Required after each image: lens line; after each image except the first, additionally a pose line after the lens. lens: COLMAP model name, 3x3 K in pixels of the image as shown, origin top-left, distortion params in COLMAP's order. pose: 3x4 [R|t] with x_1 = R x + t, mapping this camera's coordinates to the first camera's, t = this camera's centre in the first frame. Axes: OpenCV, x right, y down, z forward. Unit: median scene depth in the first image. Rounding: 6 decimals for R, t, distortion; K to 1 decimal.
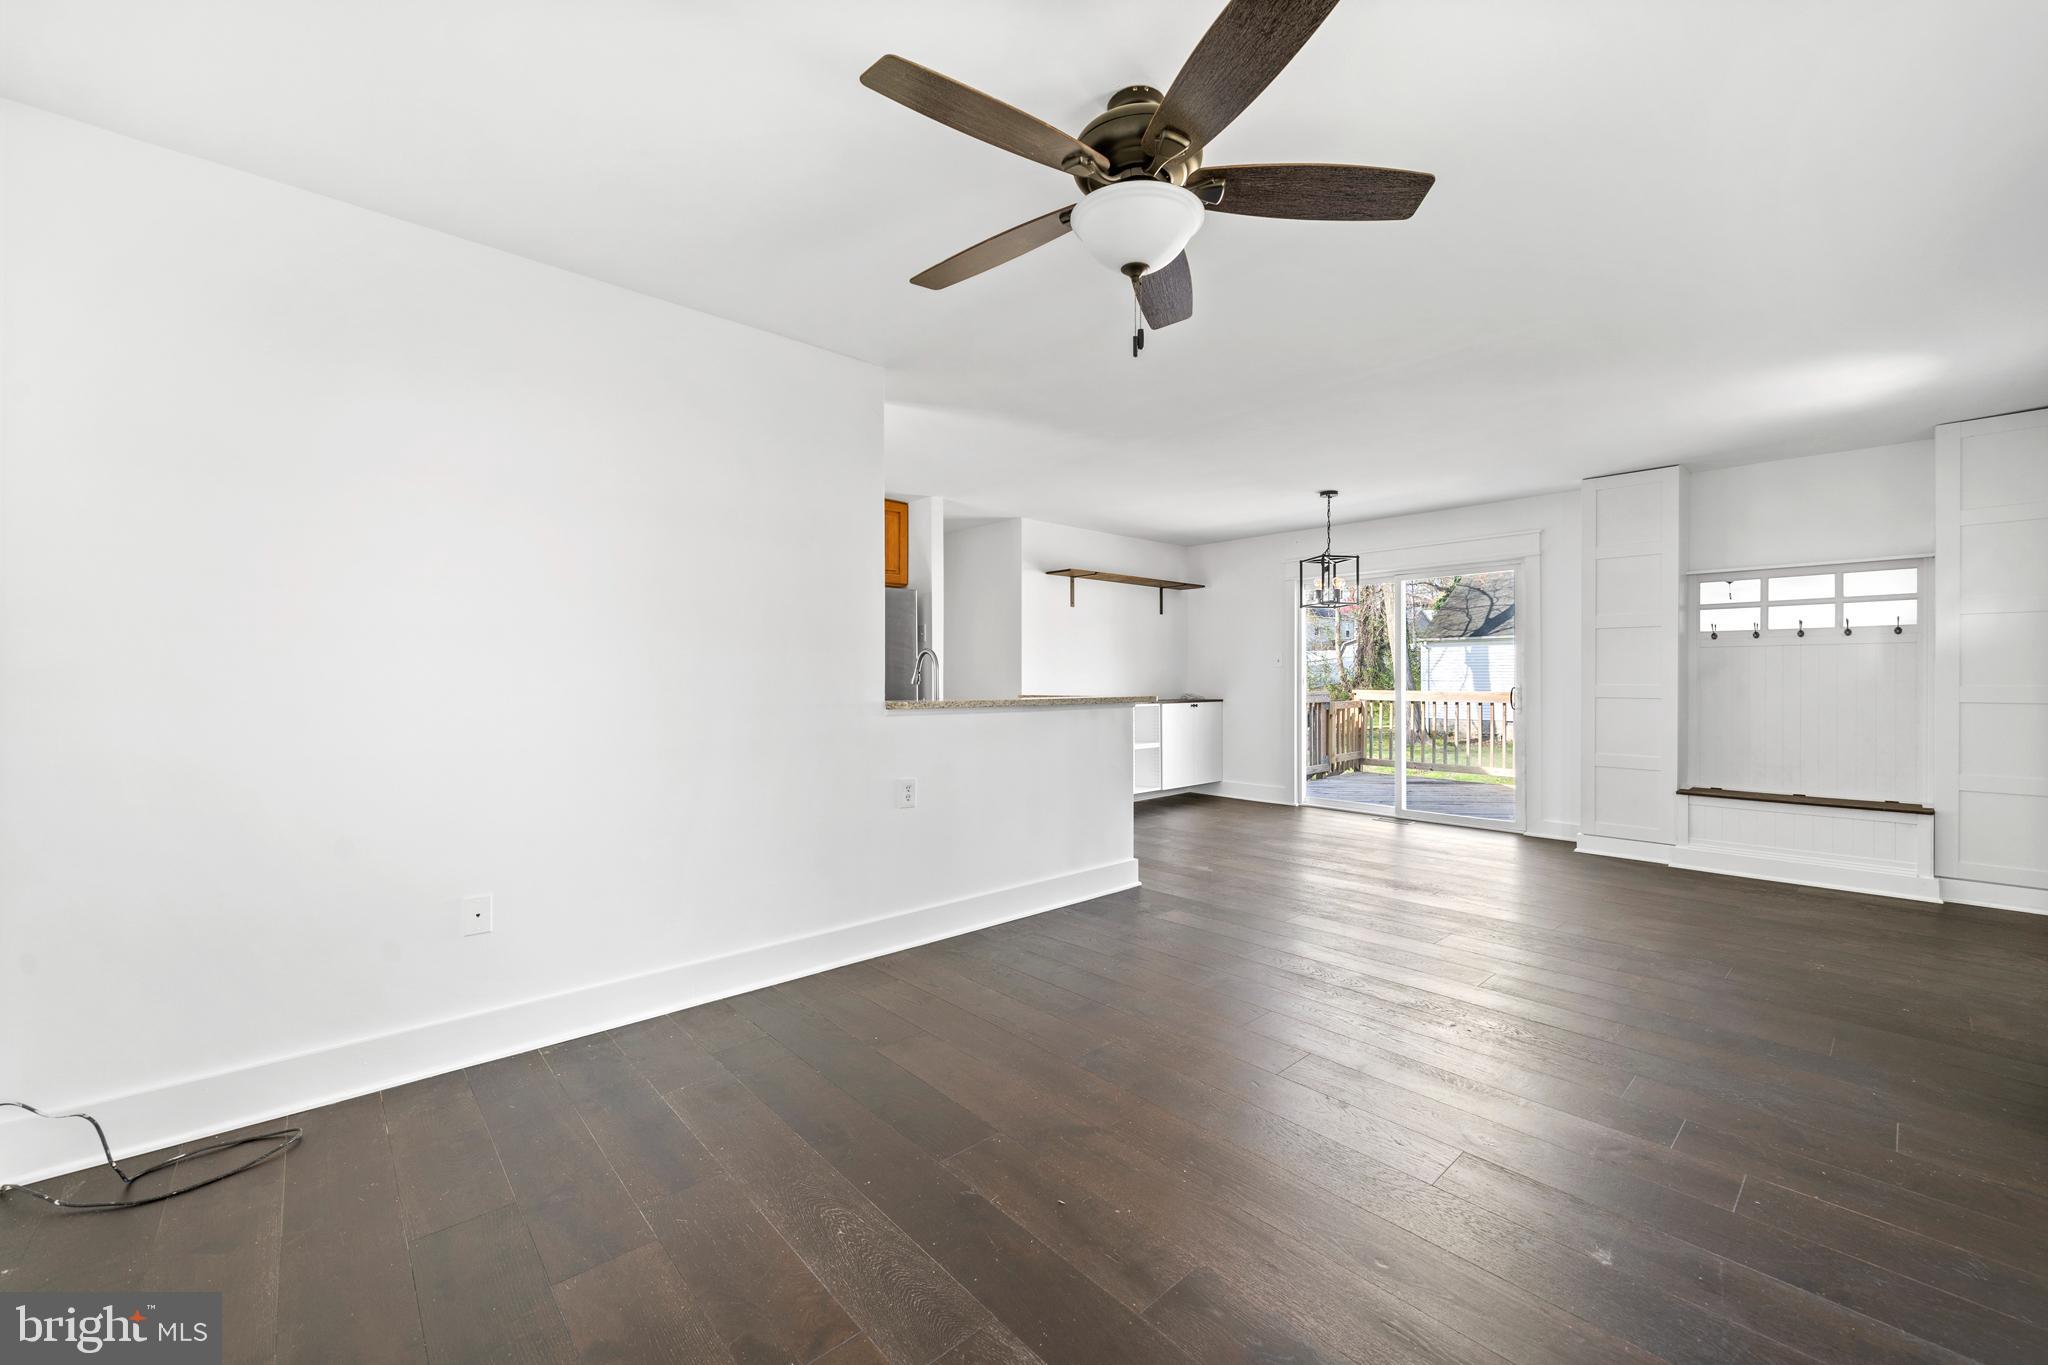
lens RADIAL K [[778.1, 0, 1030.2], [0, 778.1, 684.0], [0, 0, 1]] dist [0.000831, -0.000103]
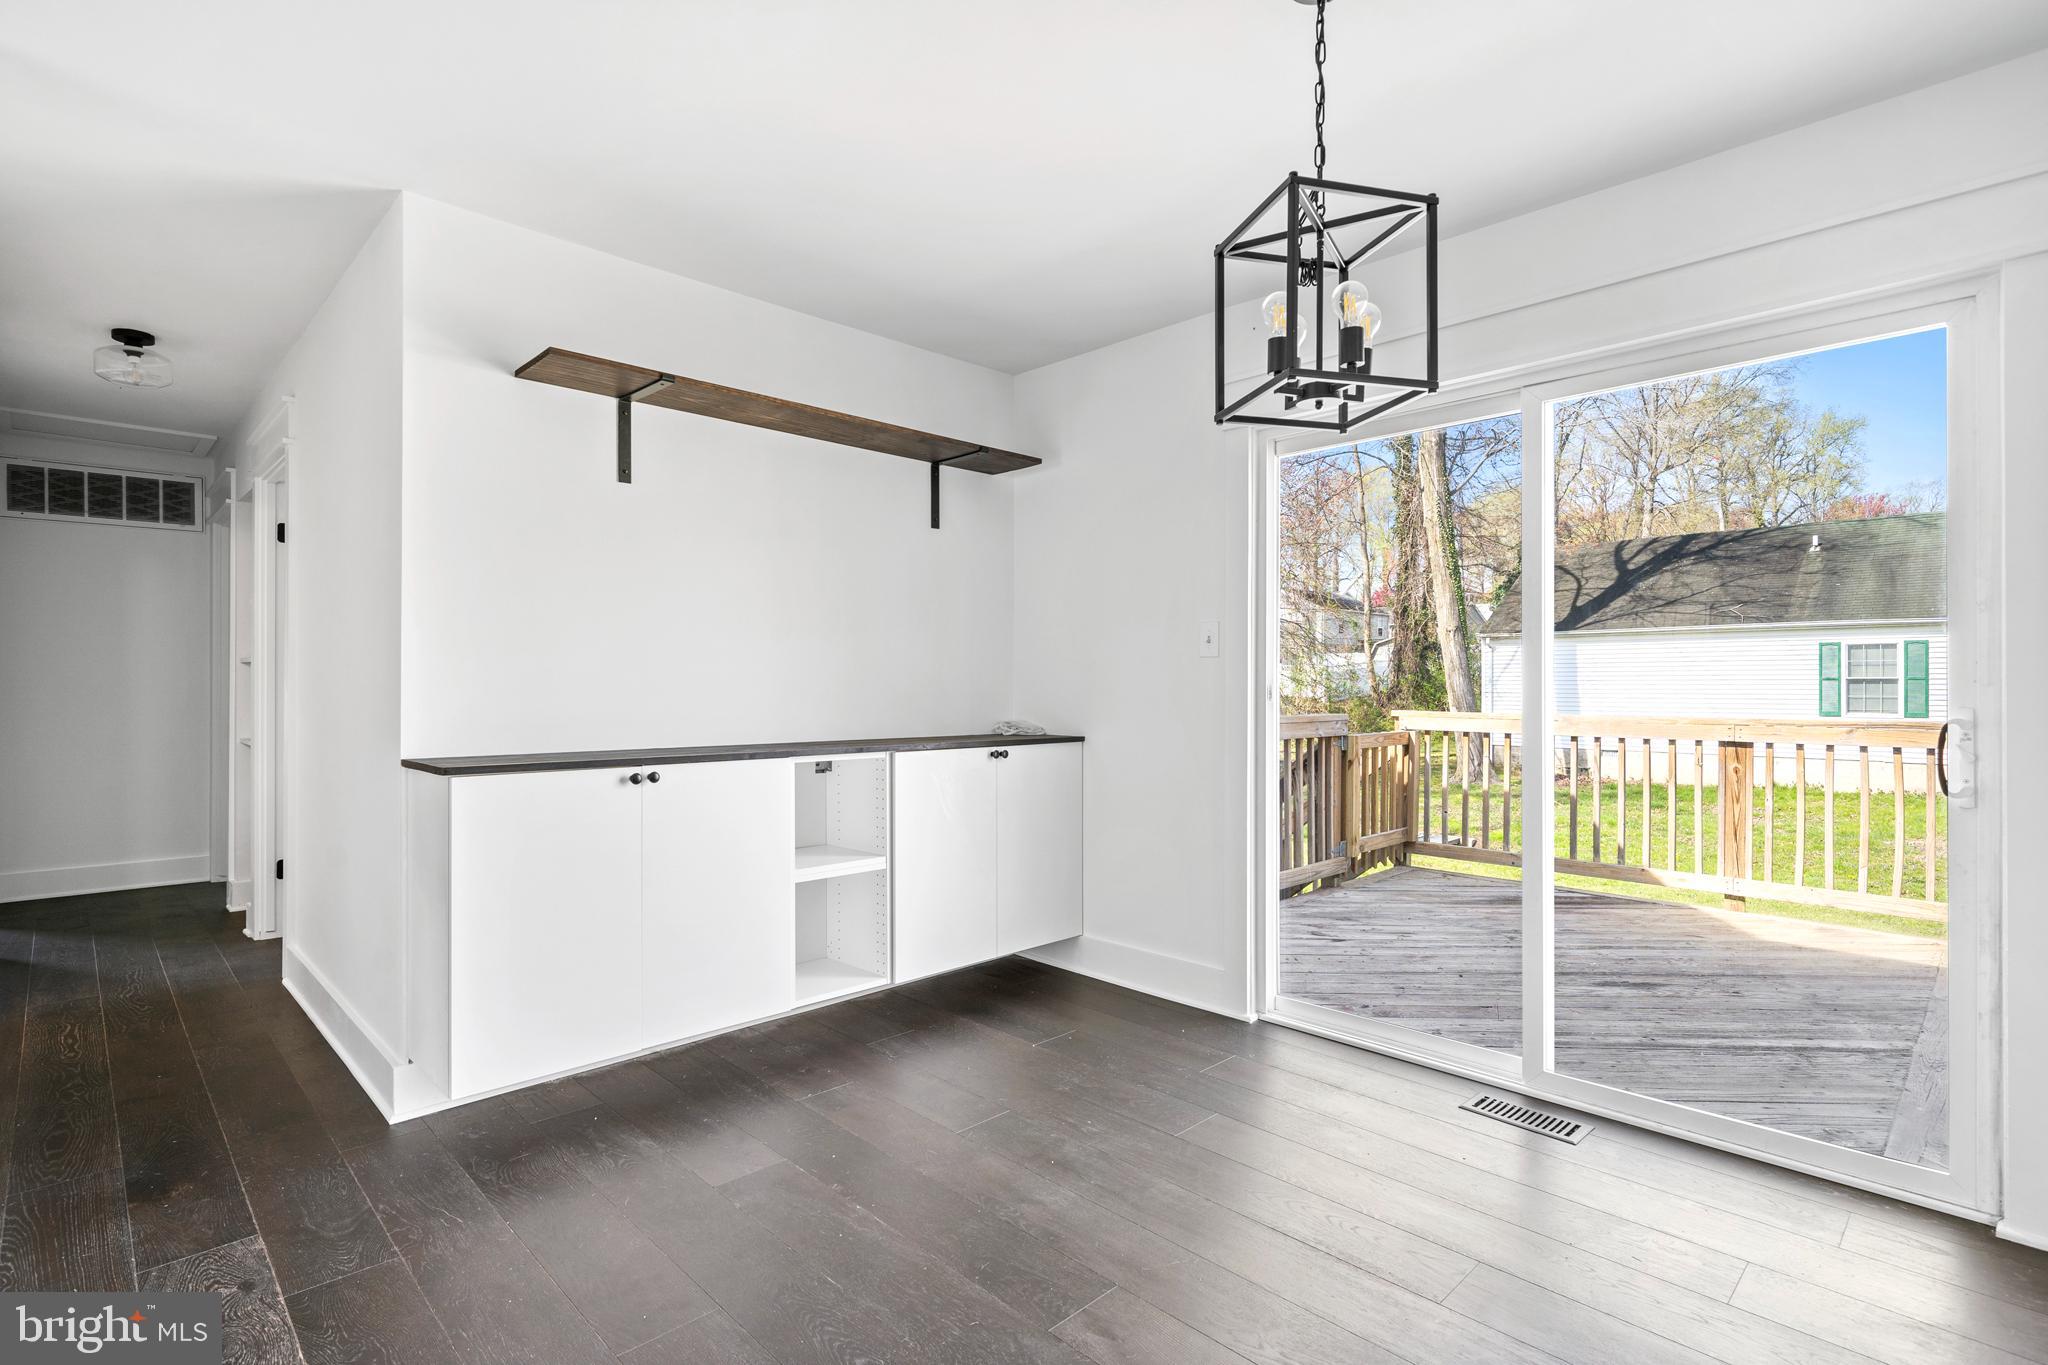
lens RADIAL K [[995.1, 0, 1022.7], [0, 995.1, 687.4], [0, 0, 1]] dist [0.002117, 0.000586]
pose [[0.999071, 0.006112, 0.042649, 0.143099], [-0.005819, 0.999959, -0.007002, -0.001720], [-0.042690, 0.006748, 0.999066, 0.355326]]
